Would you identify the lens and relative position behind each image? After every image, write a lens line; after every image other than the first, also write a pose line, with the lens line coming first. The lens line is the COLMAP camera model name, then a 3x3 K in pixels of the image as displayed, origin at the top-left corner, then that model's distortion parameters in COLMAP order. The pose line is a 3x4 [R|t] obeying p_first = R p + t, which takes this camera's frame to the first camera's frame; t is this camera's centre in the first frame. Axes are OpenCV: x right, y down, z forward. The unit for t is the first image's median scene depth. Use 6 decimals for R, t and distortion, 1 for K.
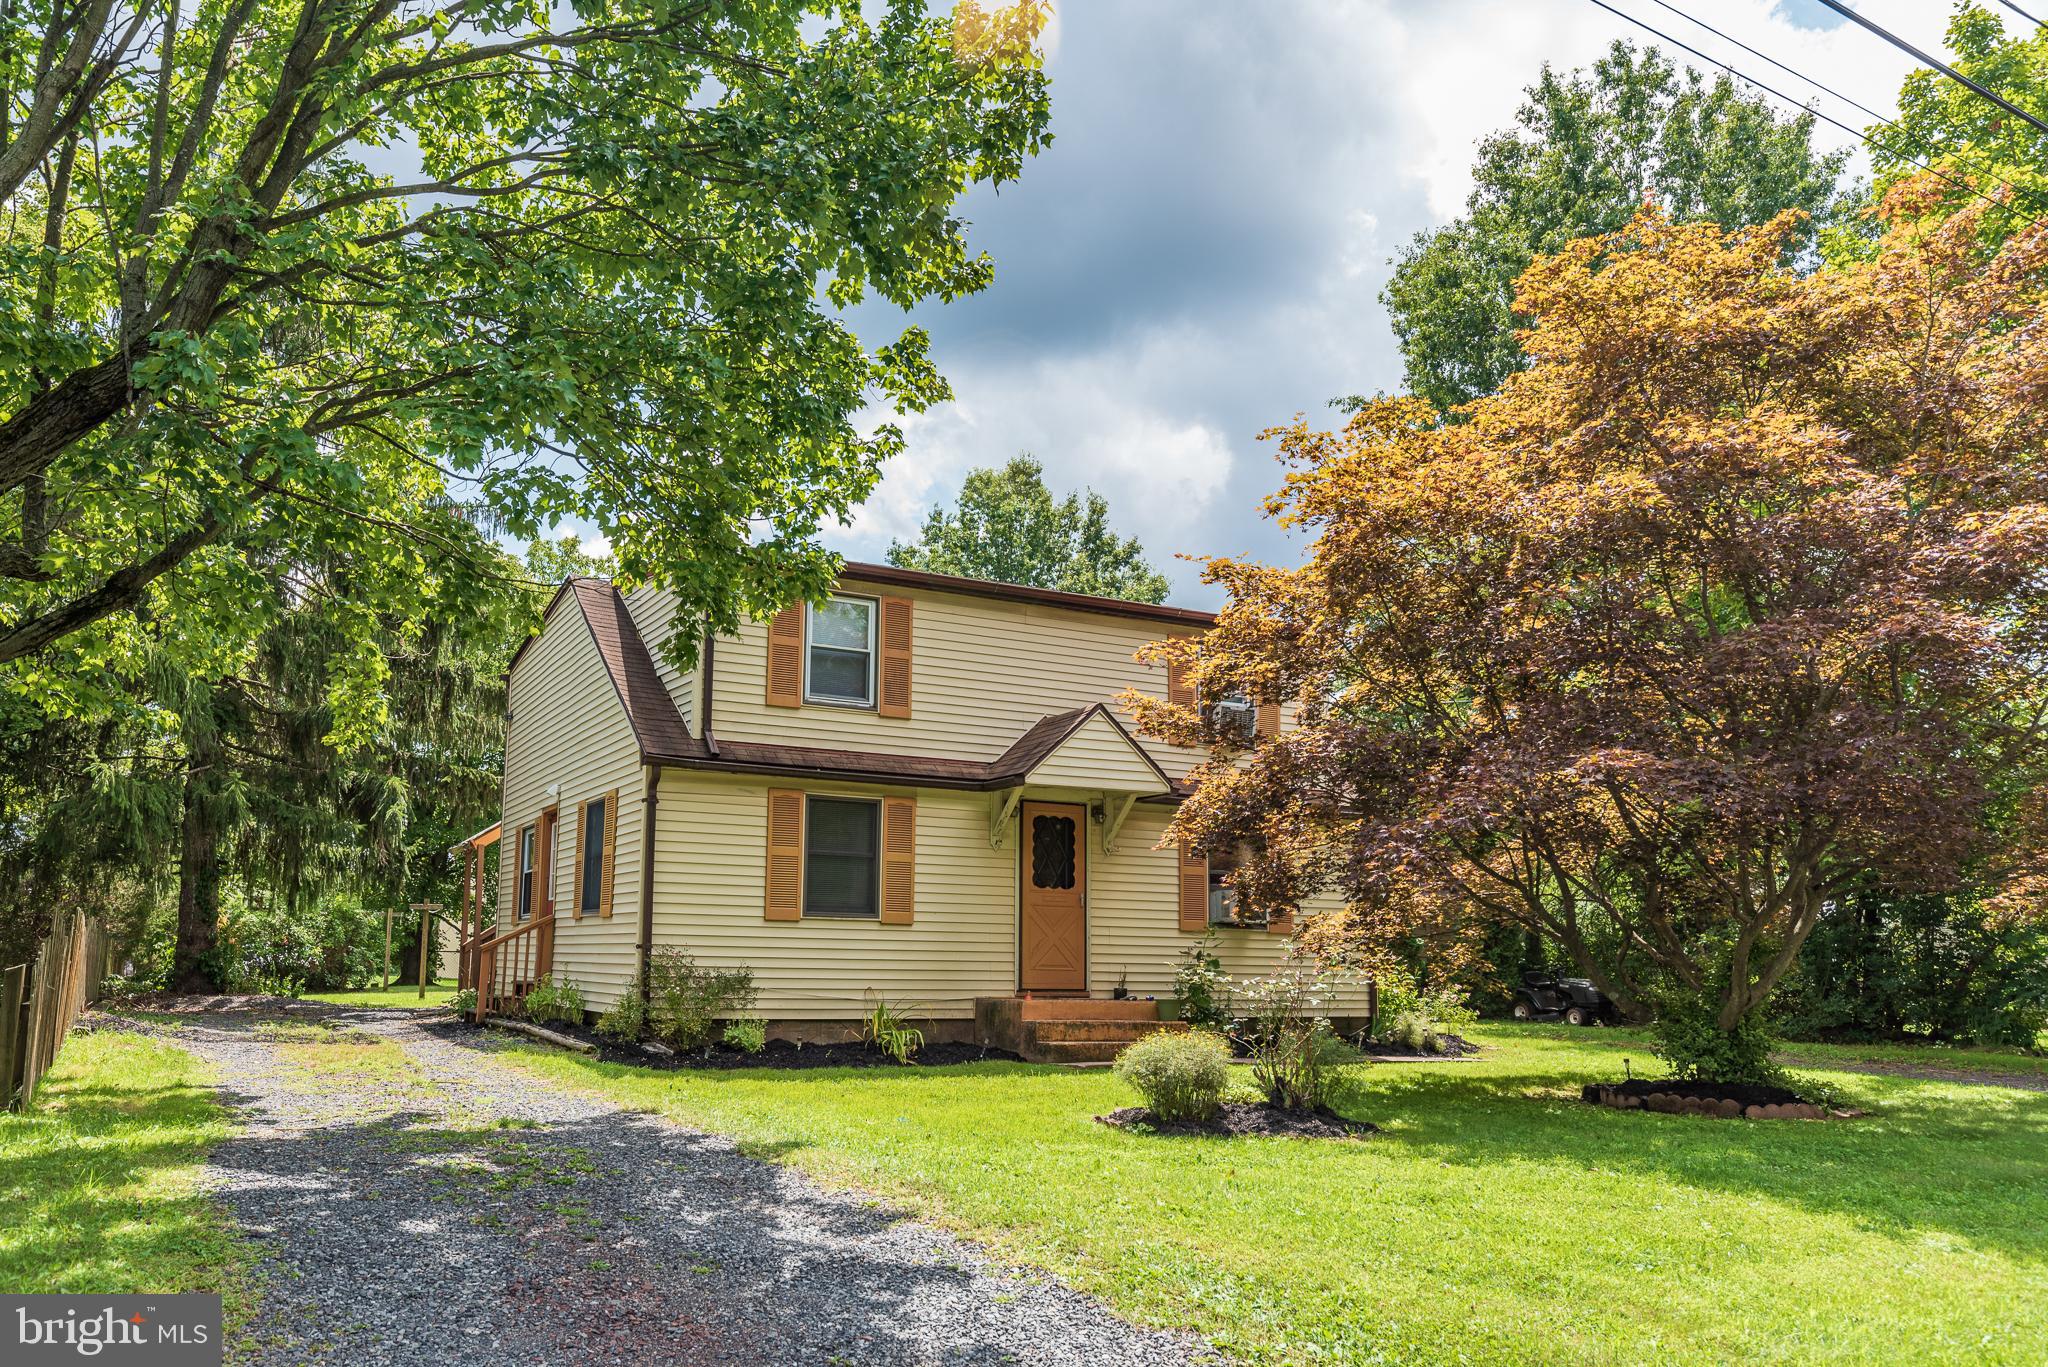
lens RADIAL K [[1461.3, 0, 1039.3], [0, 1461.3, 680.2], [0, 0, 1]] dist [-0.011478, -0.002334]
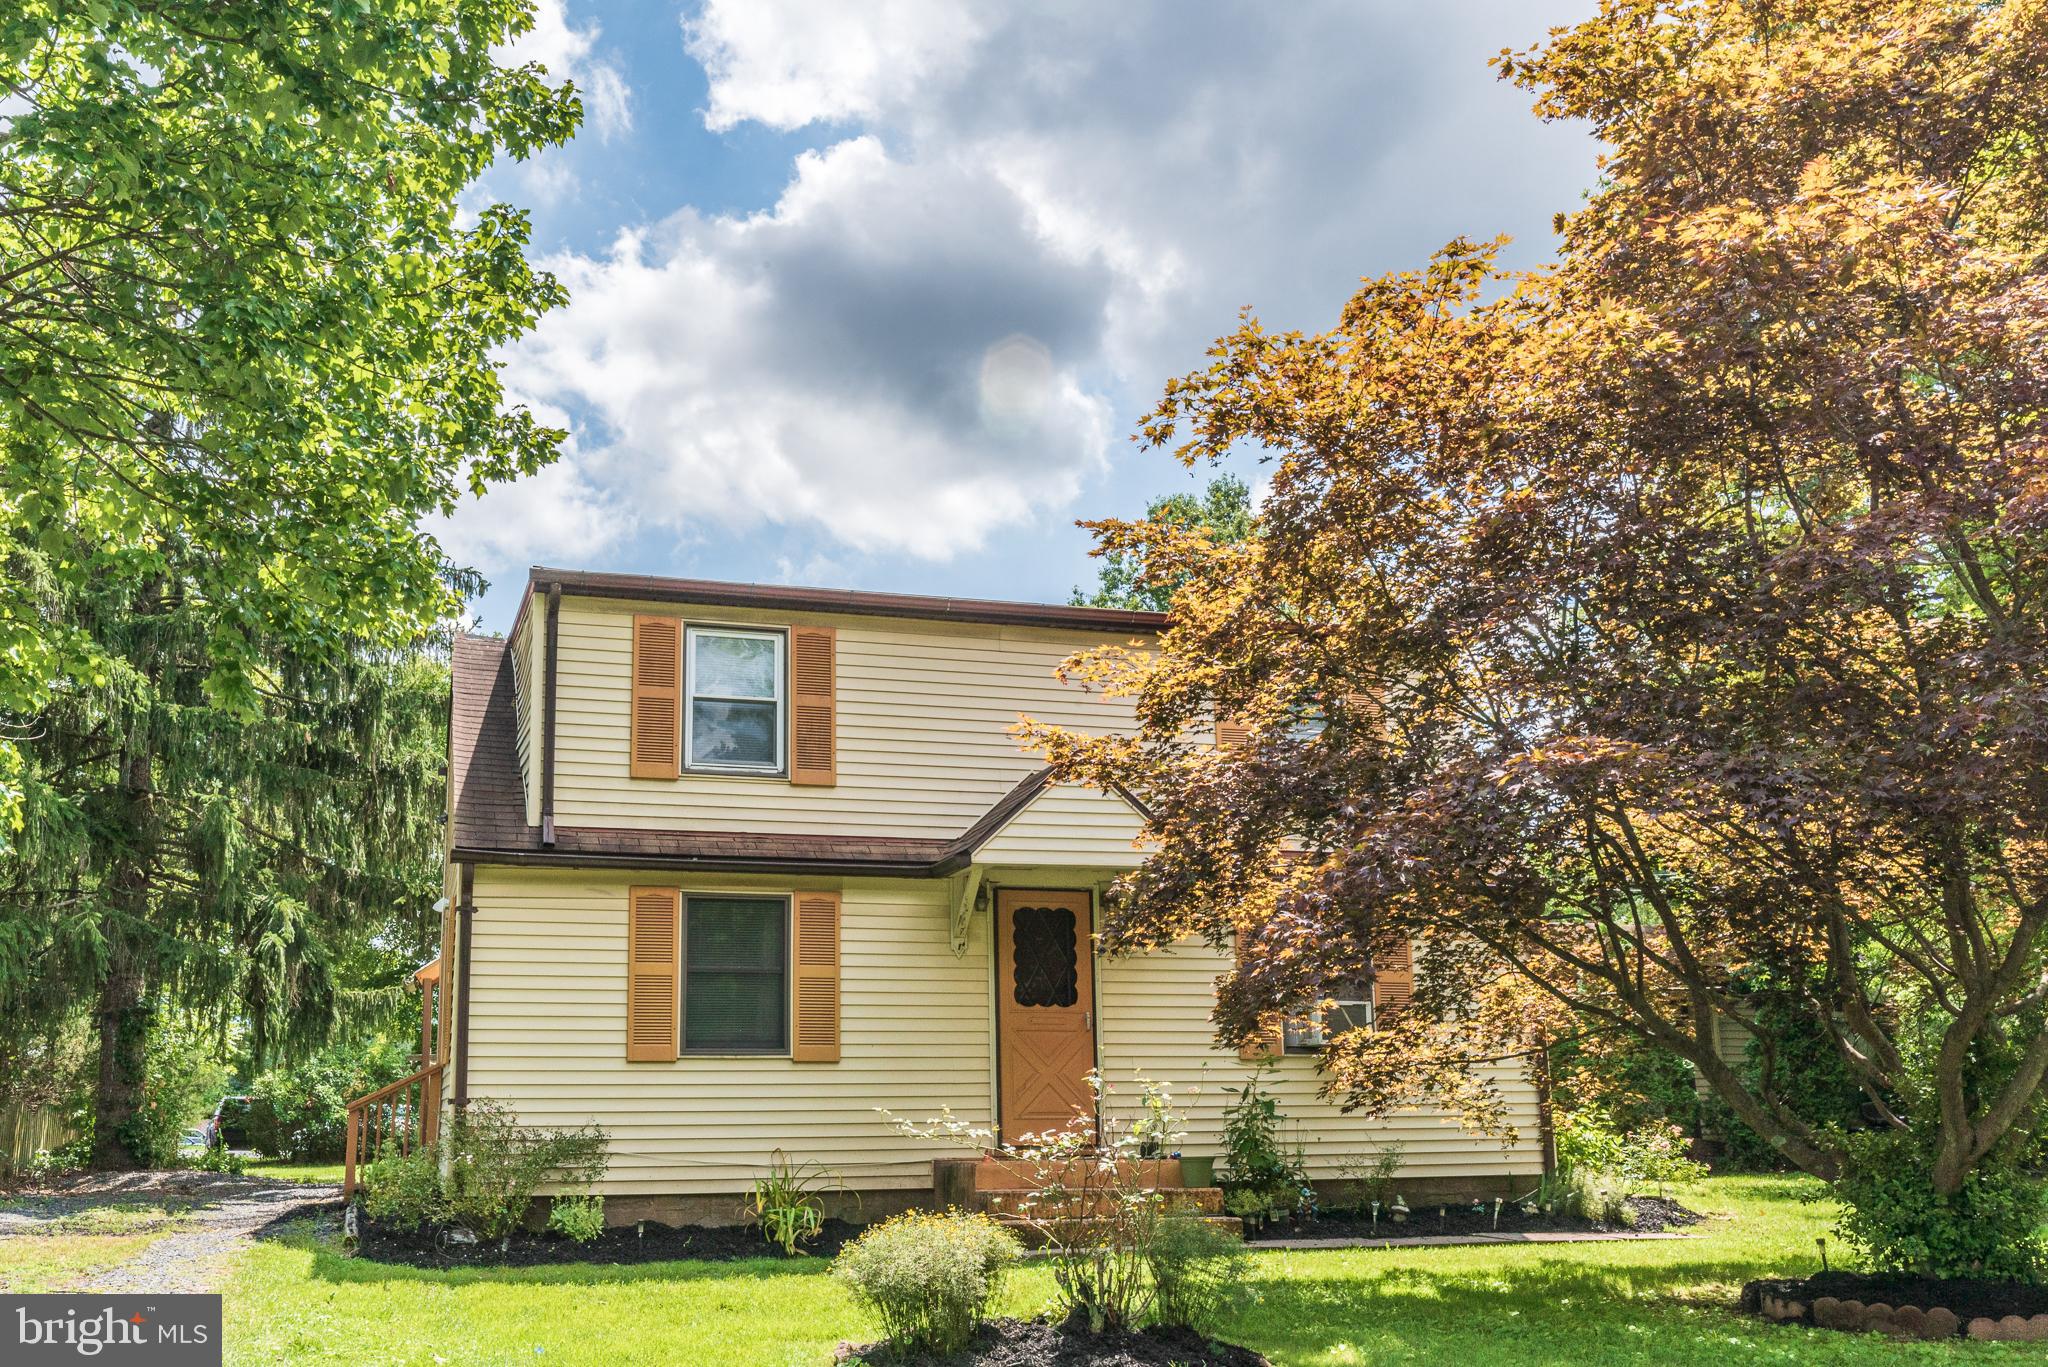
lens RADIAL K [[1746.4, 0, 1010.1], [0, 1746.4, 692.8], [0, 0, 1]] dist [-0.011983, -0.001375]
pose [[0.979015, -0.070251, -0.191295, 0.179766], [0.061973, 0.996878, -0.048927, 0.029043], [0.194135, 0.036045, 0.980312, 0.140516]]
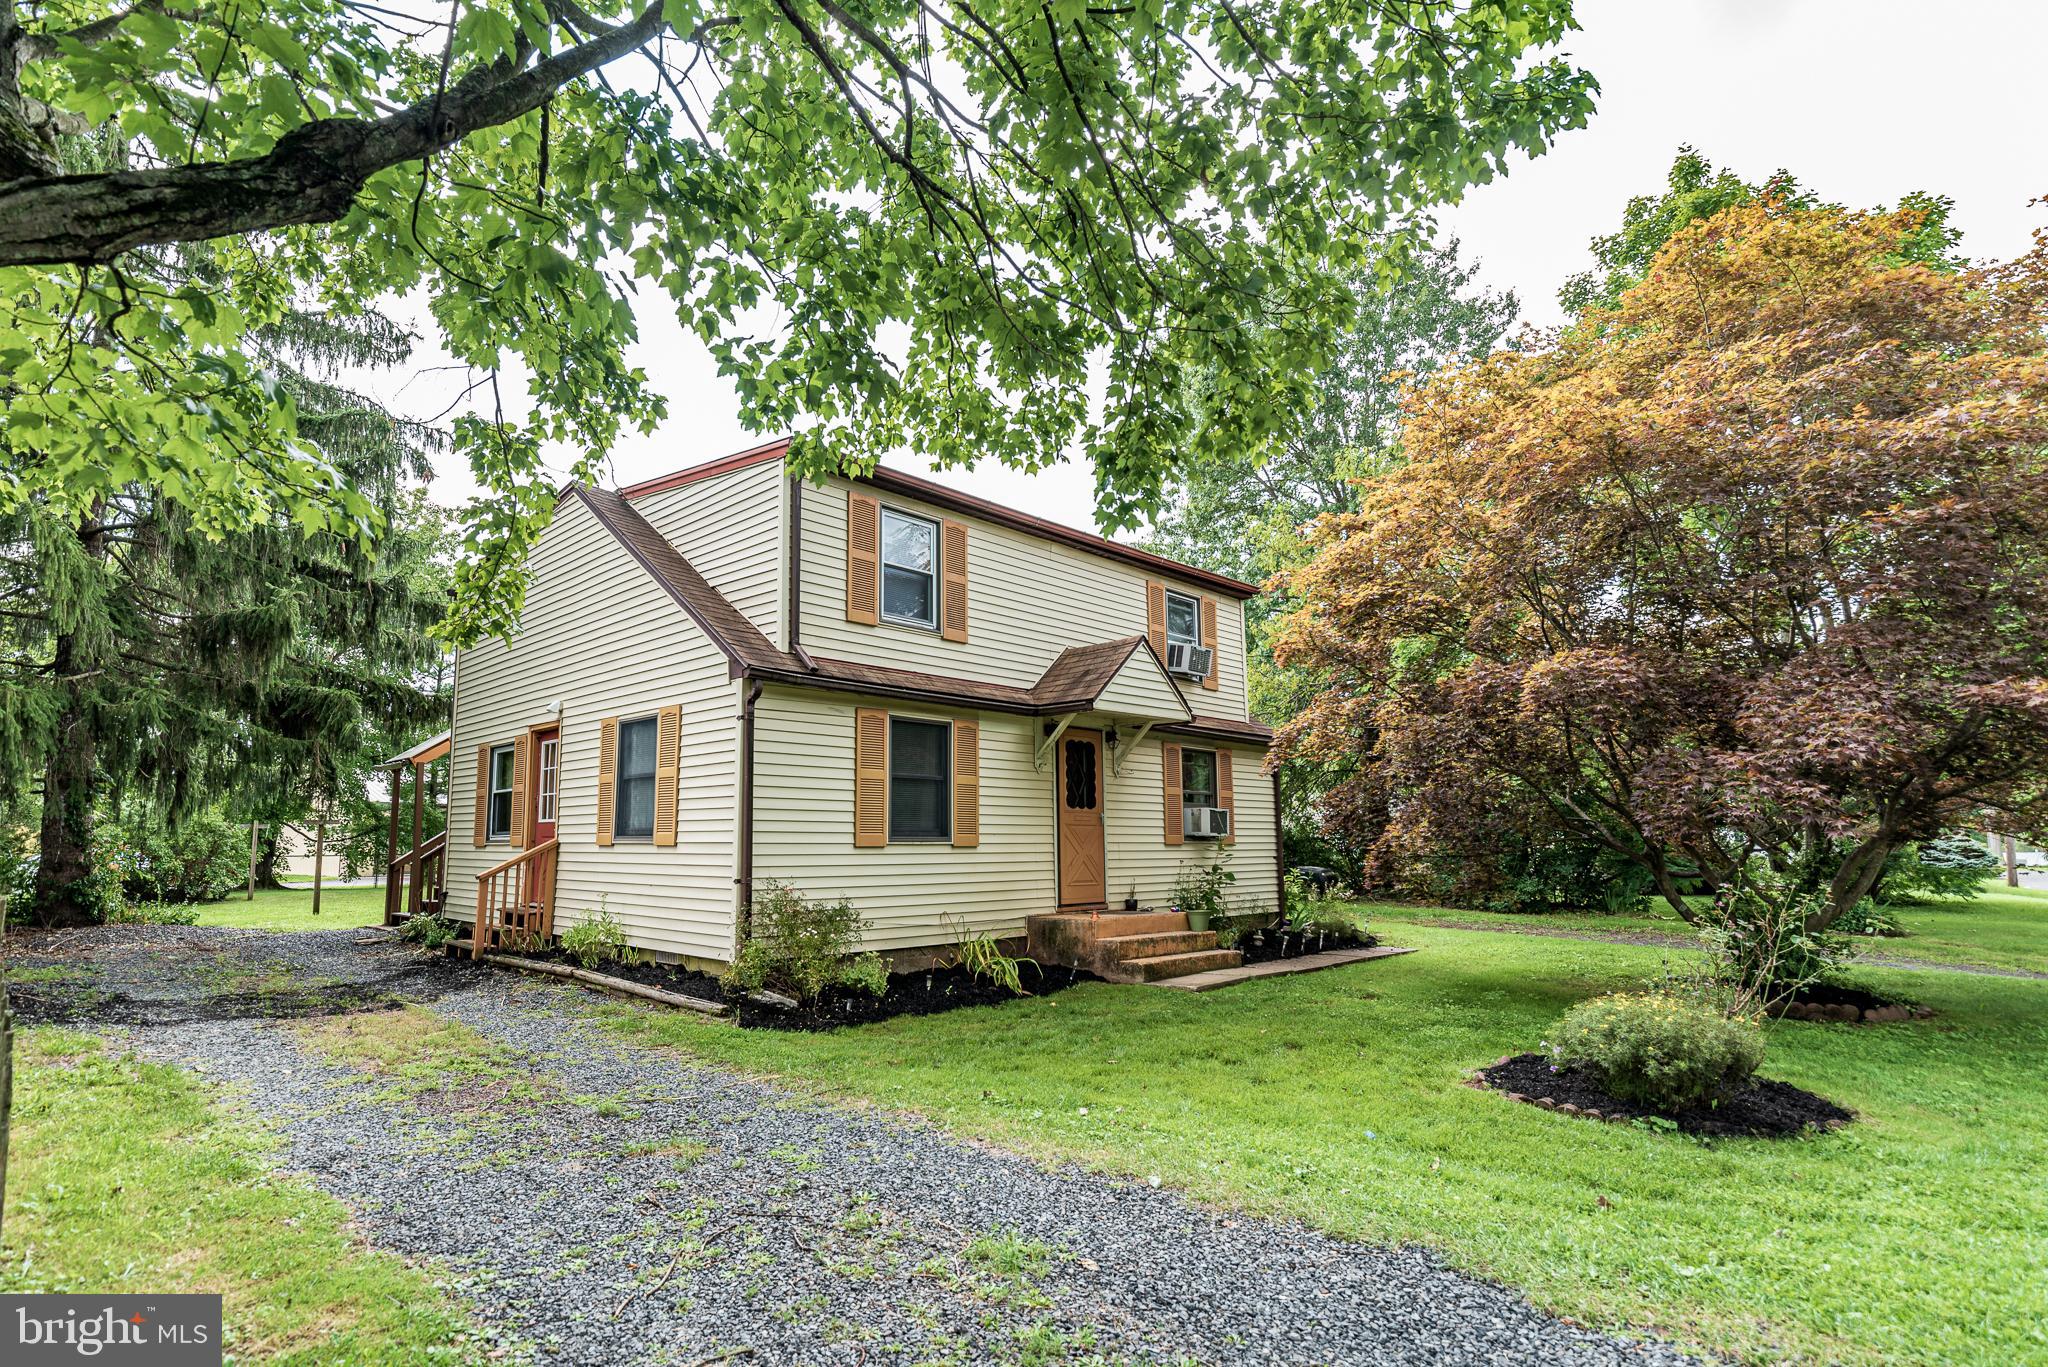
lens RADIAL K [[1005.3, 0, 1017.0], [0, 1005.3, 686.1], [0, 0, 1]] dist [-0.004836, -0.000162]
pose [[0.959364, 0.028676, 0.280710, -0.256601], [-0.039081, 0.998738, 0.031537, 0.033787], [-0.279452, -0.041226, 0.959274, 0.331224]]
